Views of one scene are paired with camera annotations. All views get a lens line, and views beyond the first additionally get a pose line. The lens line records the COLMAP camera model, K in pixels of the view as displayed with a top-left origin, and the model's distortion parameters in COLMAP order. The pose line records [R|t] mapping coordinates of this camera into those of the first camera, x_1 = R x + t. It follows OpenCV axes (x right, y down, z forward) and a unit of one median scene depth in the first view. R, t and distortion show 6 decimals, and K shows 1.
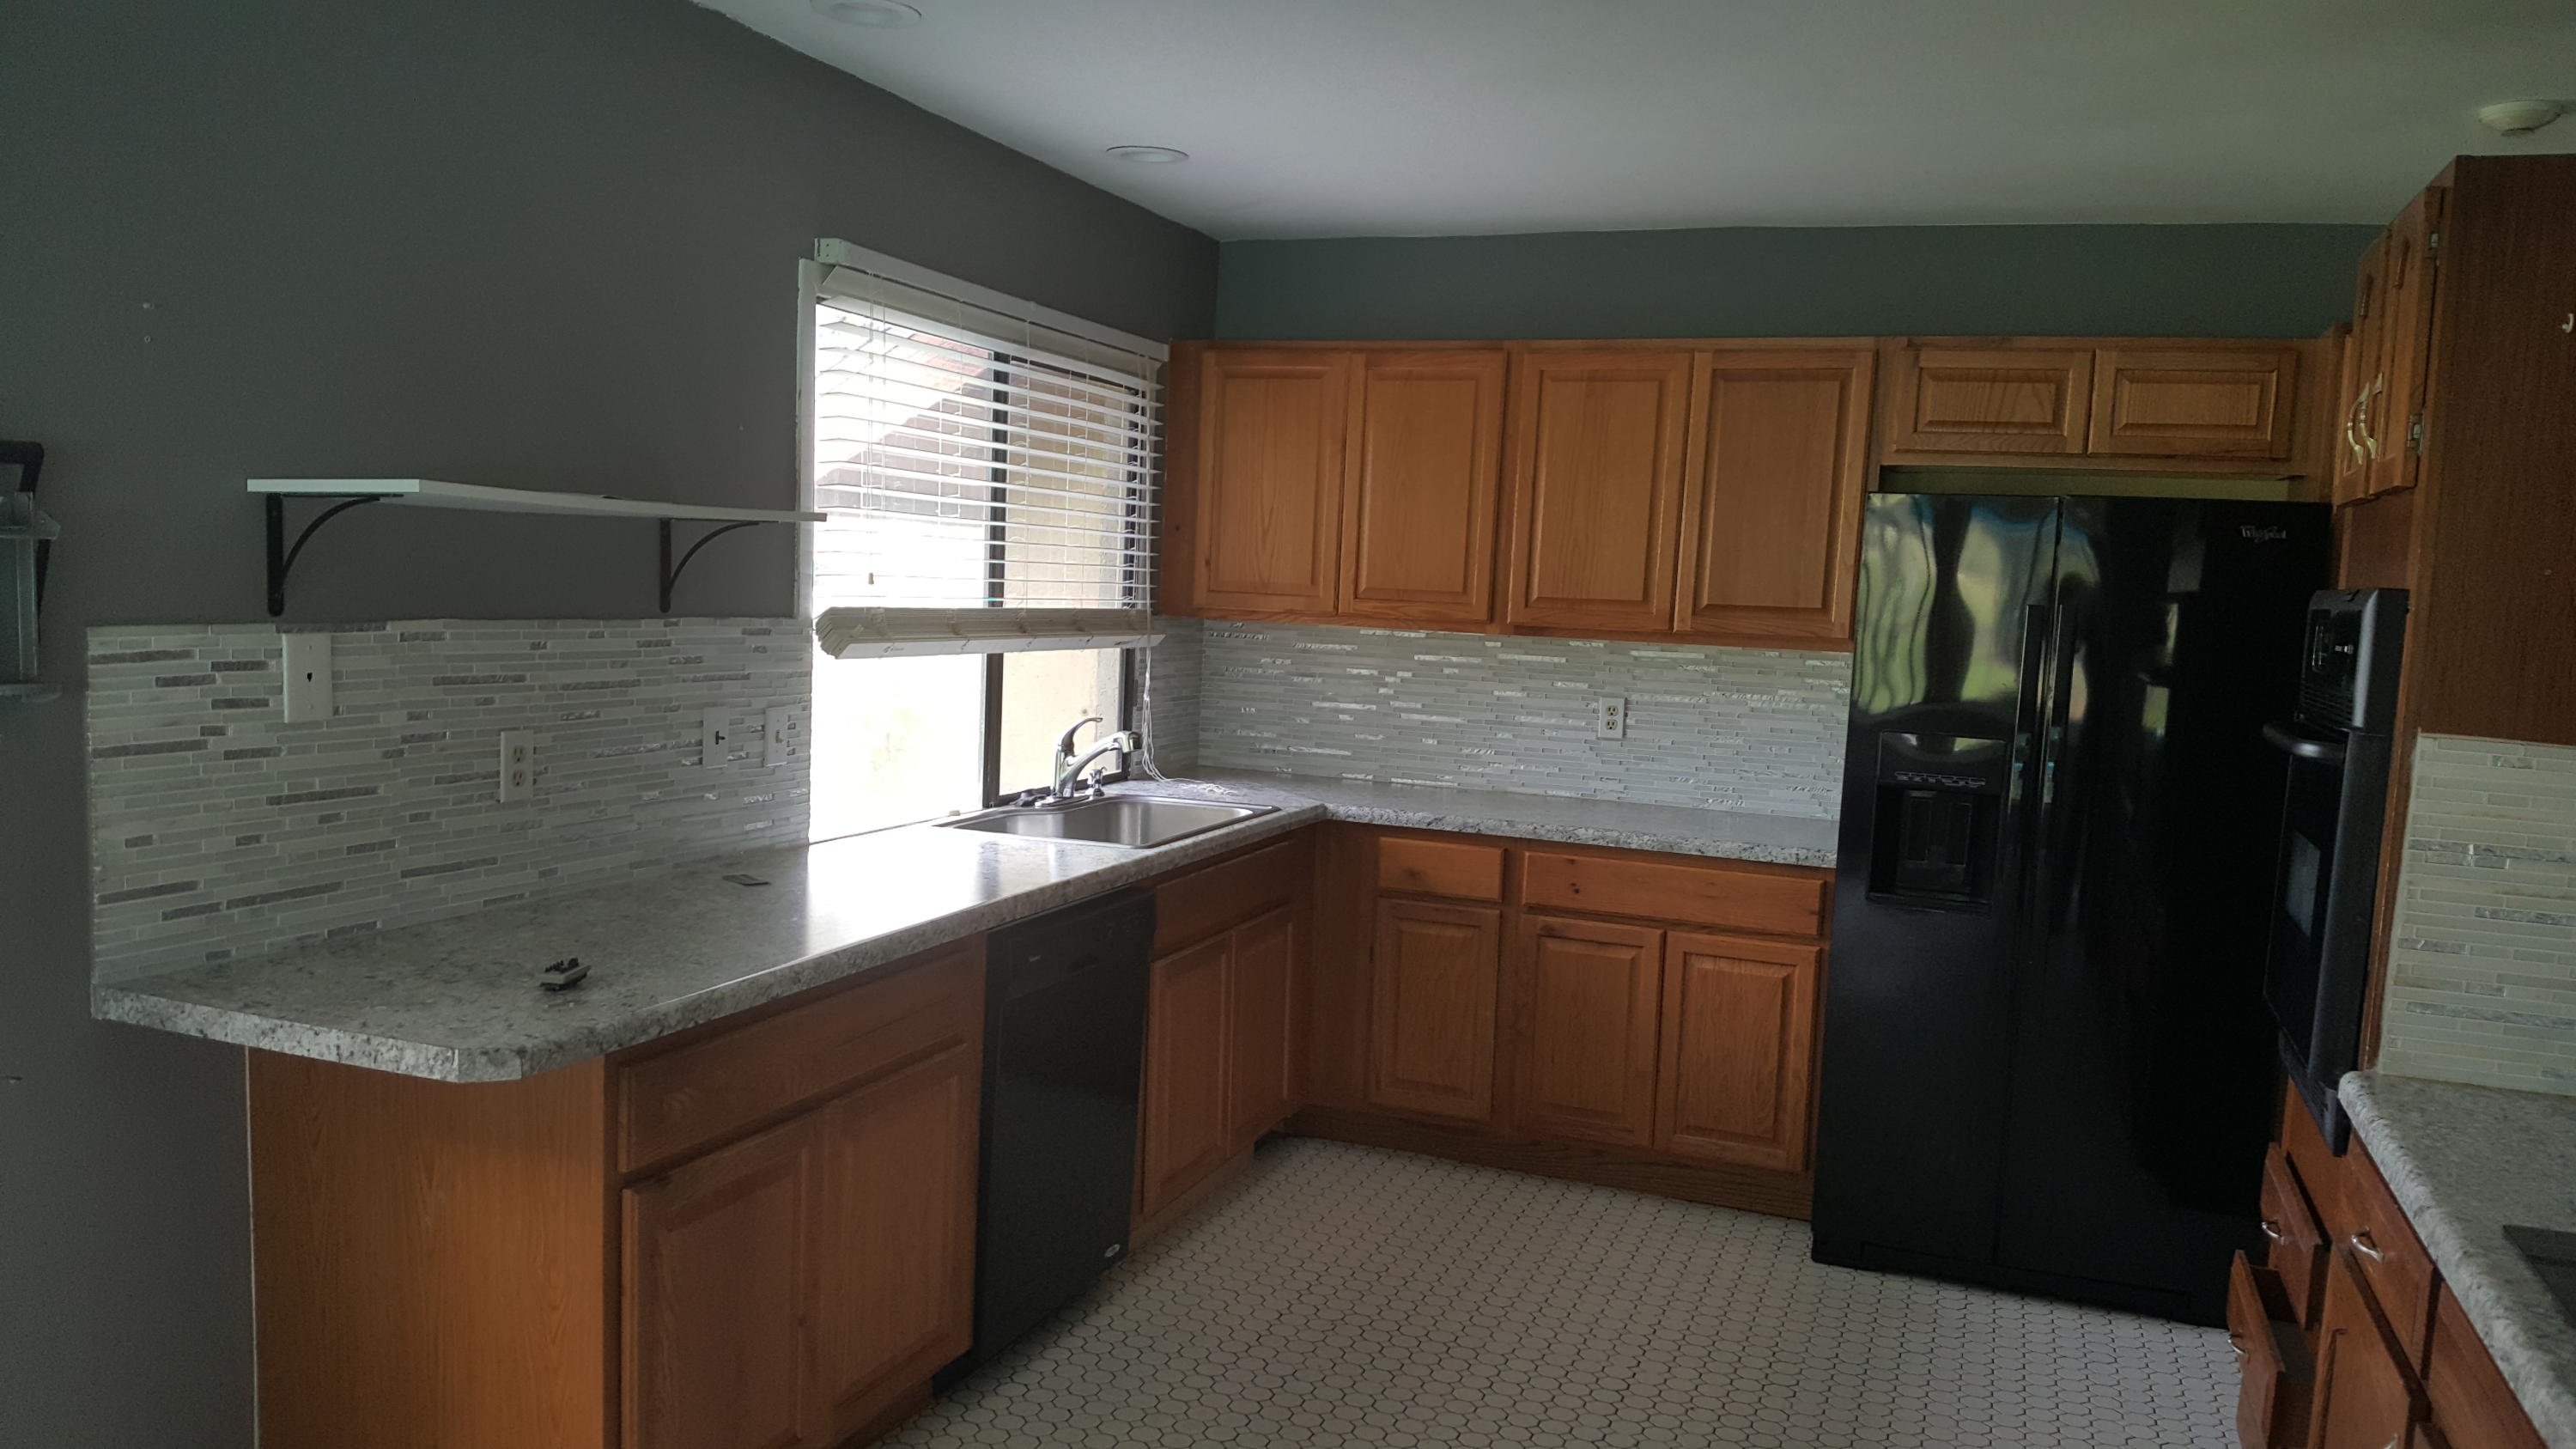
lens RADIAL K [[1921.5, 0, 1272.9], [0, 1921.5, 744.4], [0, 0, 1]] dist [0.083119, -0.185367]
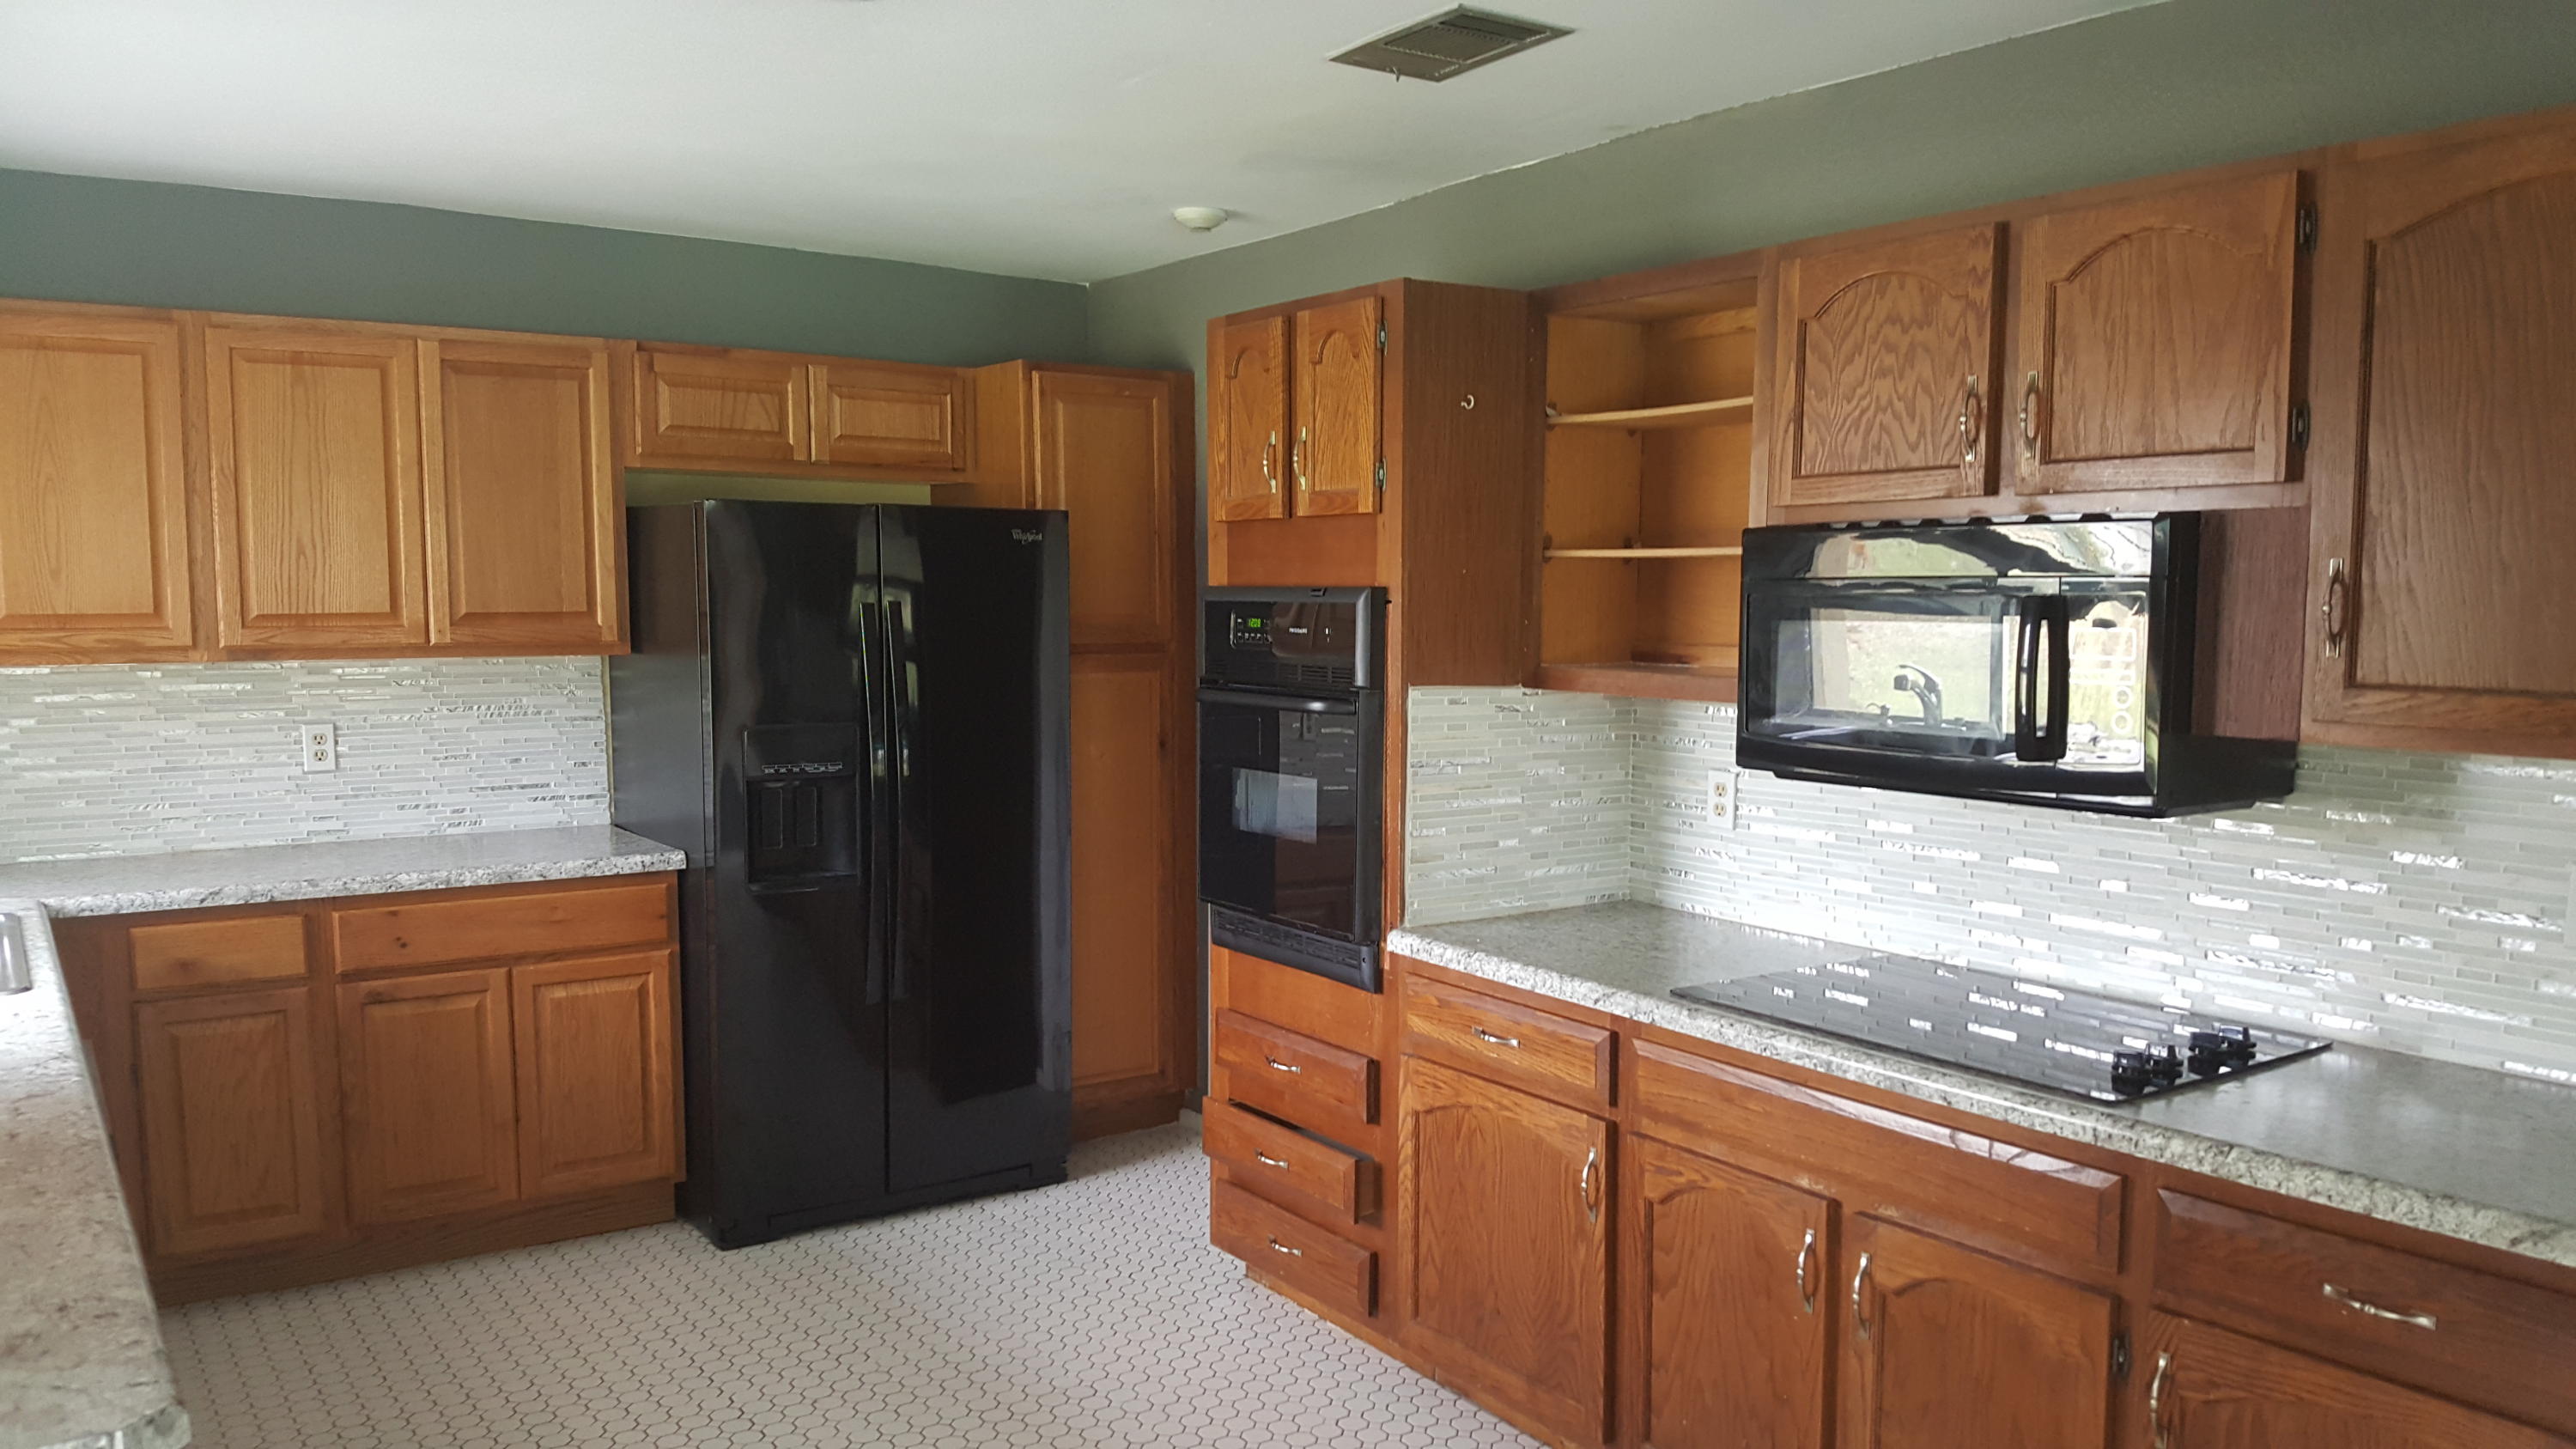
lens RADIAL K [[1921.5, 0, 1362.0], [0, 1921.5, 743.8], [0, 0, 1]] dist [0.083119, -0.185367]
pose [[0.535392, -0.112532, 0.837074, -0.339640], [0.094504, 0.992842, 0.073027, -0.039008], [-0.839300, 0.040009, 0.542194, 0.139637]]
